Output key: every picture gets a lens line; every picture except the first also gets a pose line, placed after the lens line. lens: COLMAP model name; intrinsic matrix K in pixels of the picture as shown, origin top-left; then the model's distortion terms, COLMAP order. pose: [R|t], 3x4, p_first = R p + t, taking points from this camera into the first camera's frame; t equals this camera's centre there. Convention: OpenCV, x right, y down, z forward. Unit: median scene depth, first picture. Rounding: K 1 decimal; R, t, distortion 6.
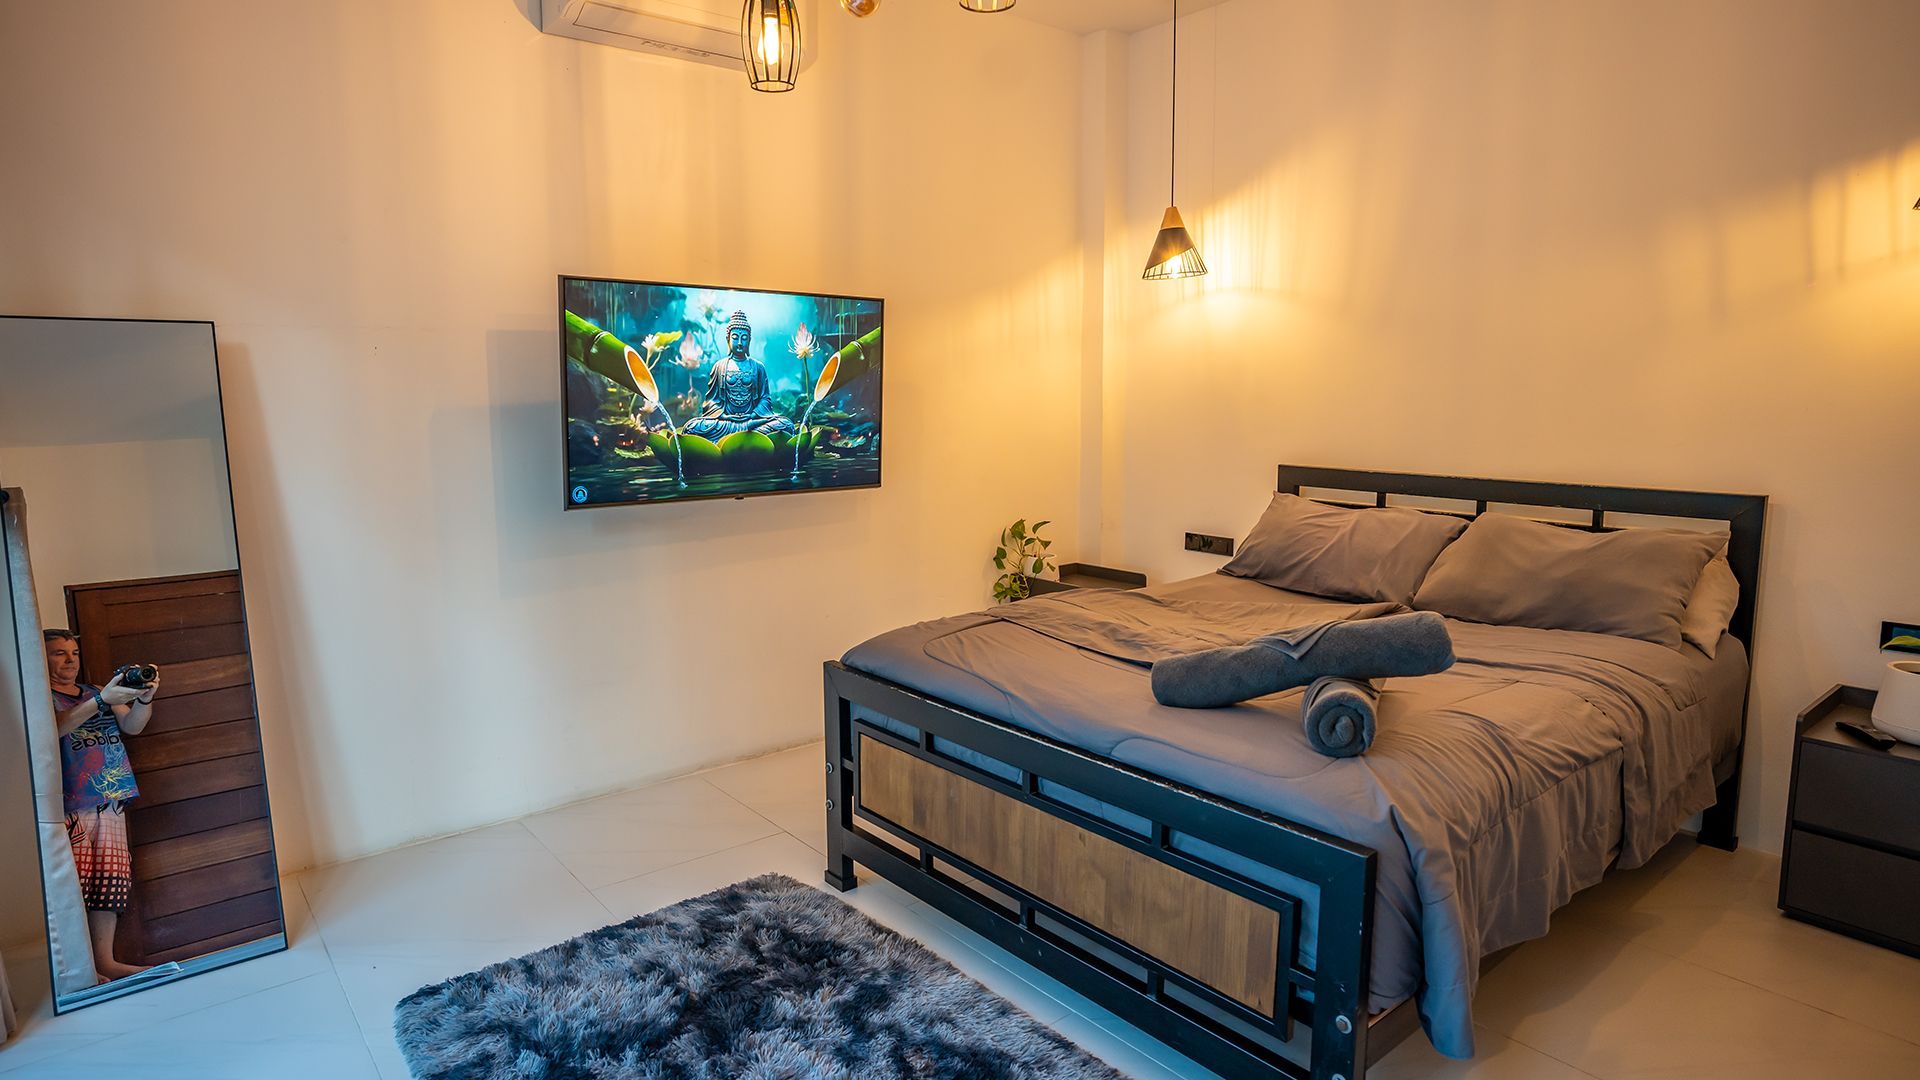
lens RADIAL K [[1036.5, 0, 961.1], [0, 1036.5, 512.1], [0, 0, 1]] dist [-0.015600, 0.000150]
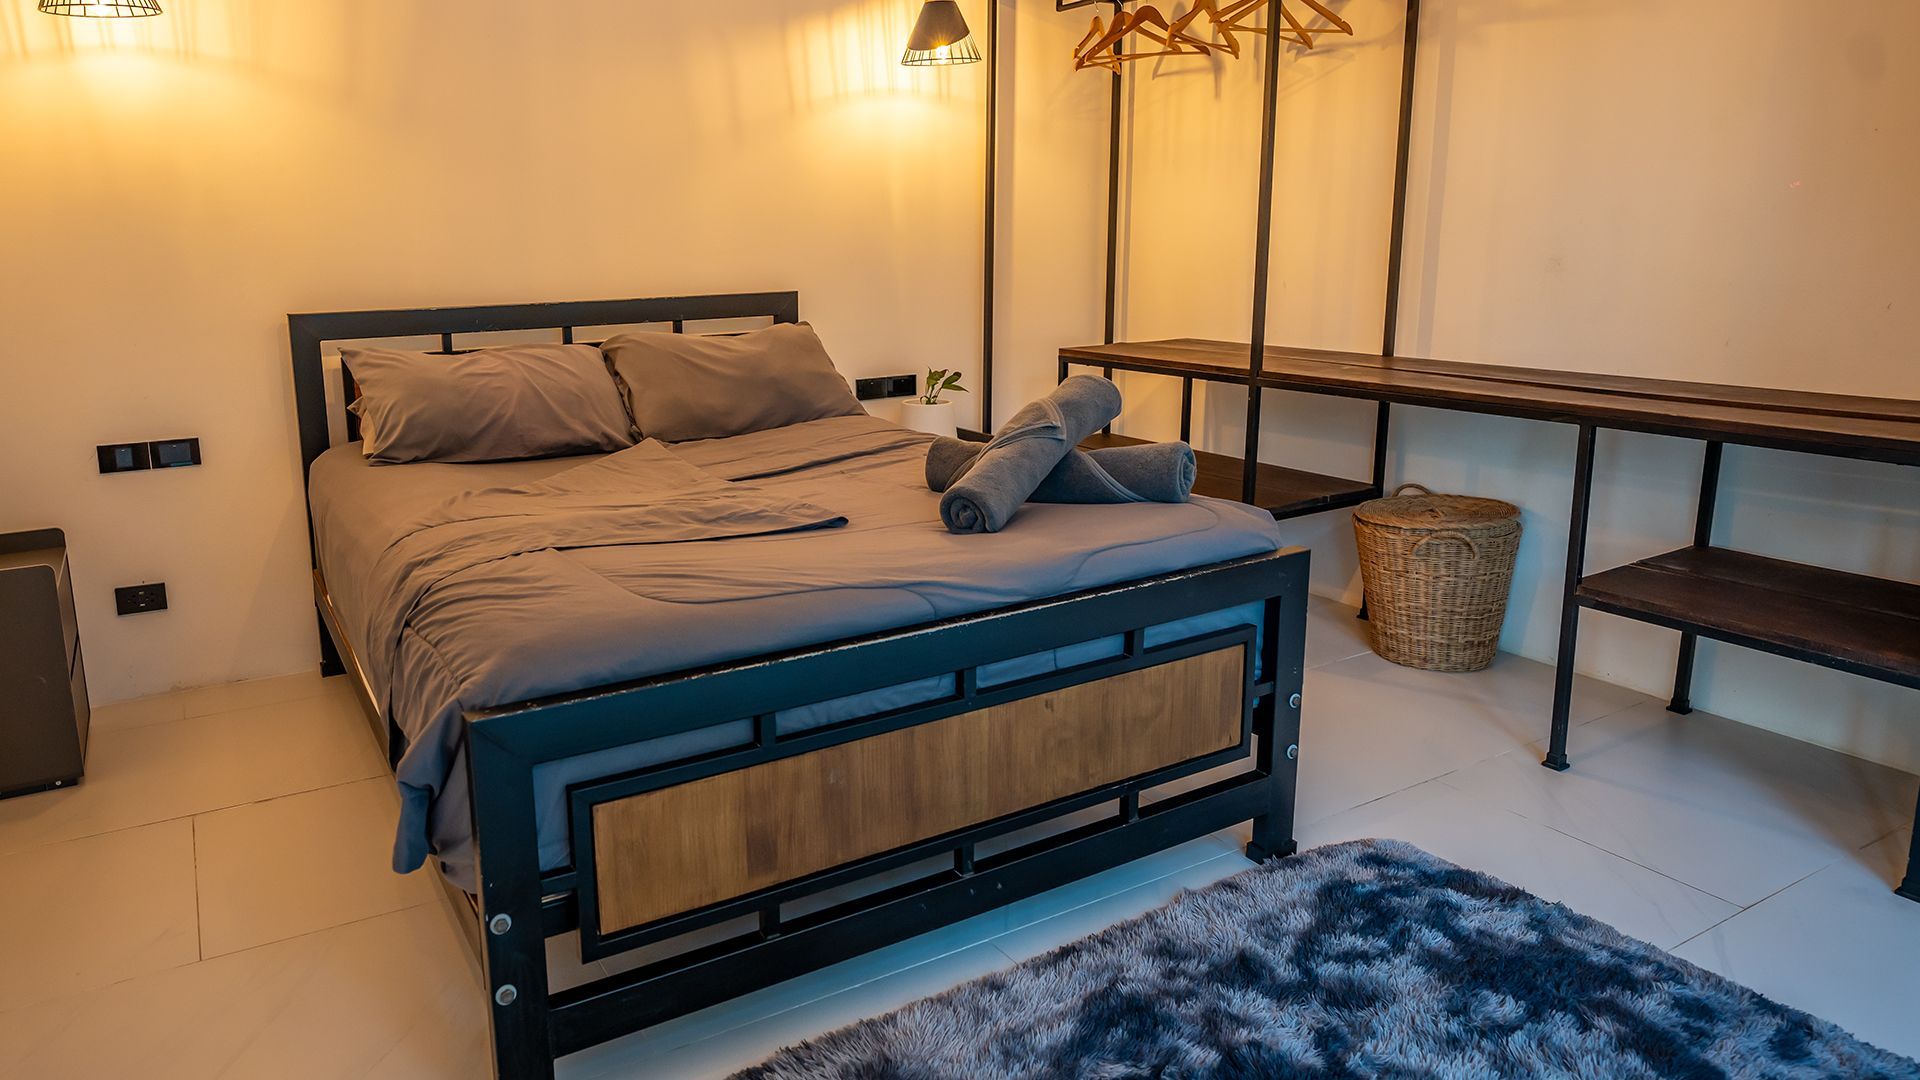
lens RADIAL K [[1178.8, 0, 801.7], [0, 1178.8, 454.0], [0, 0, 1]] dist [-0.023728, 0.001148]
pose [[0.212505, -0.171729, 0.961952, -0.657077], [0.131689, 0.980488, 0.145946, -0.033315], [-0.968246, 0.095664, 0.230973, 0.802138]]
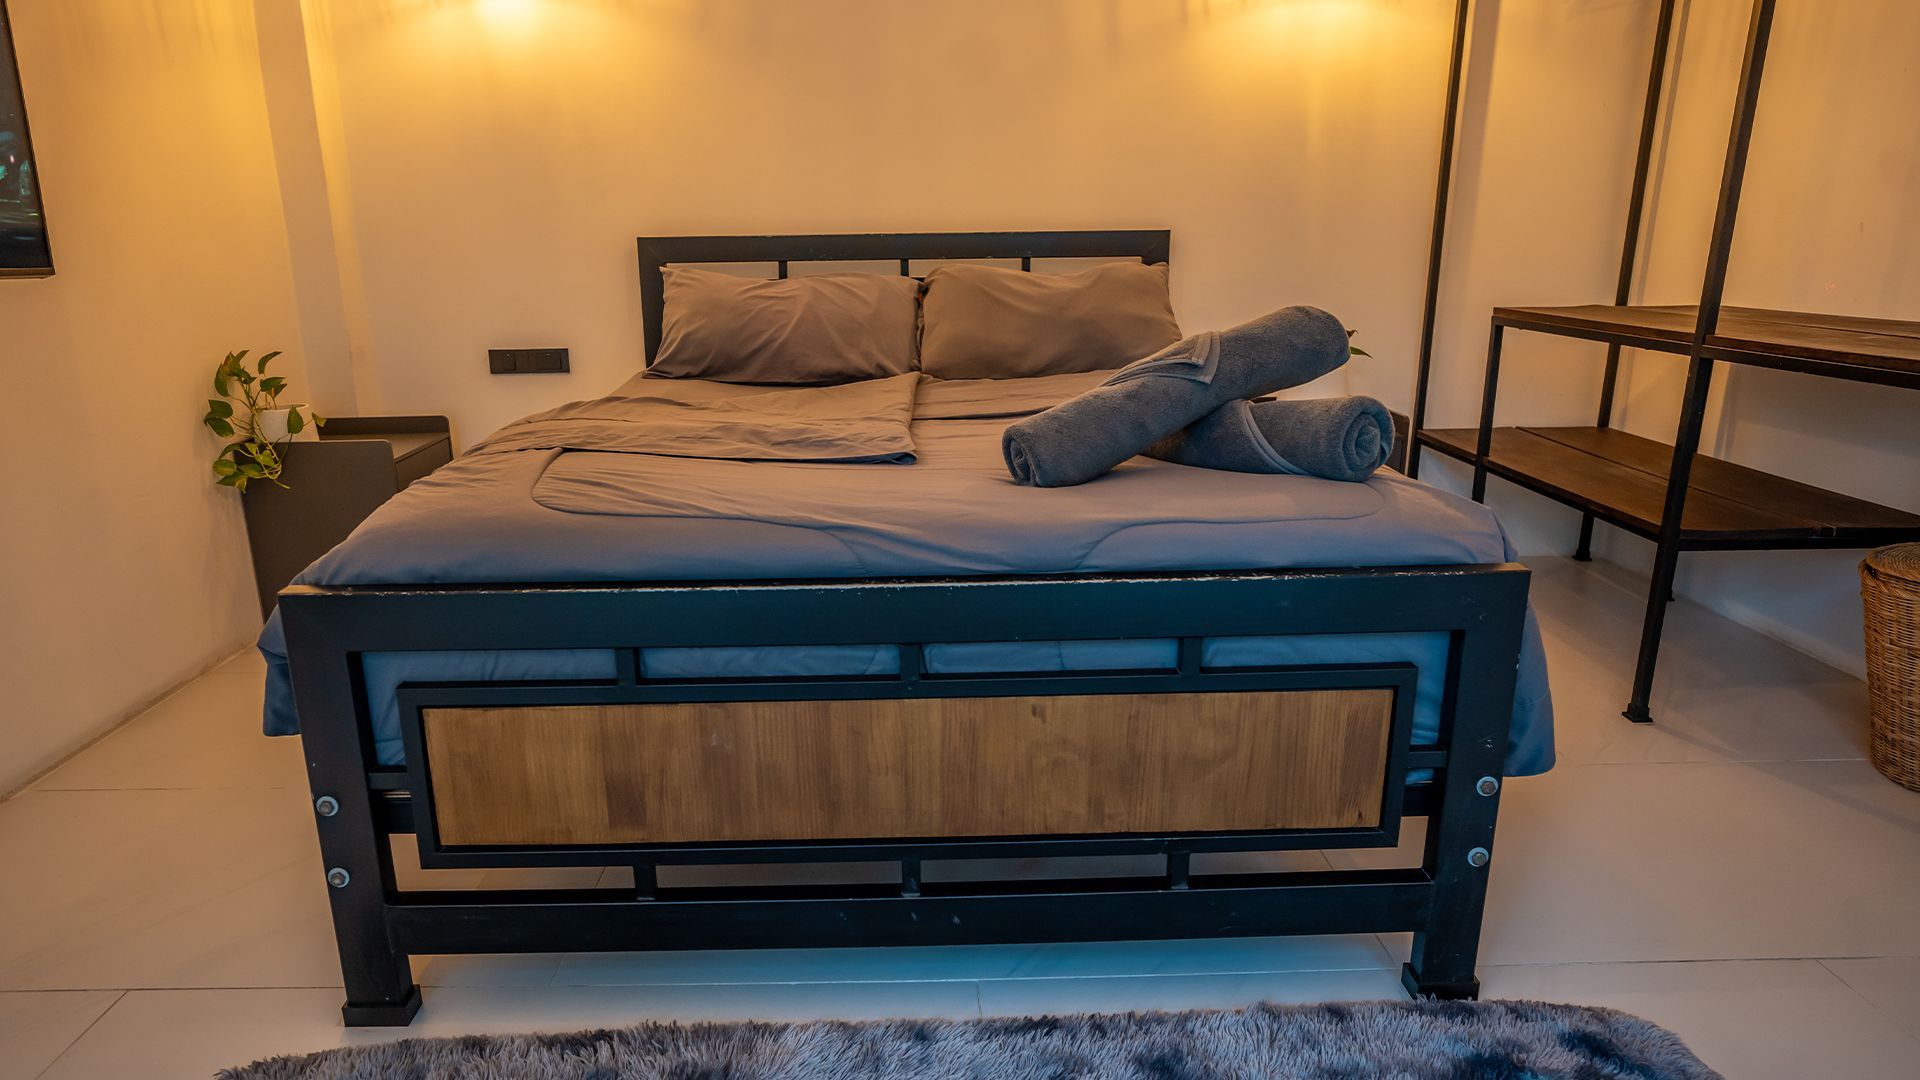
lens RADIAL K [[1101.6, 0, 949.9], [0, 1101.6, 511.9], [0, 0, 1]] dist [-0.023692, 0.003360]
pose [[0.632537, -0.187850, 0.751405, -0.332461], [0.097628, 0.981742, 0.163250, 0.068462], [-0.768353, -0.029903, 0.639327, 0.518404]]
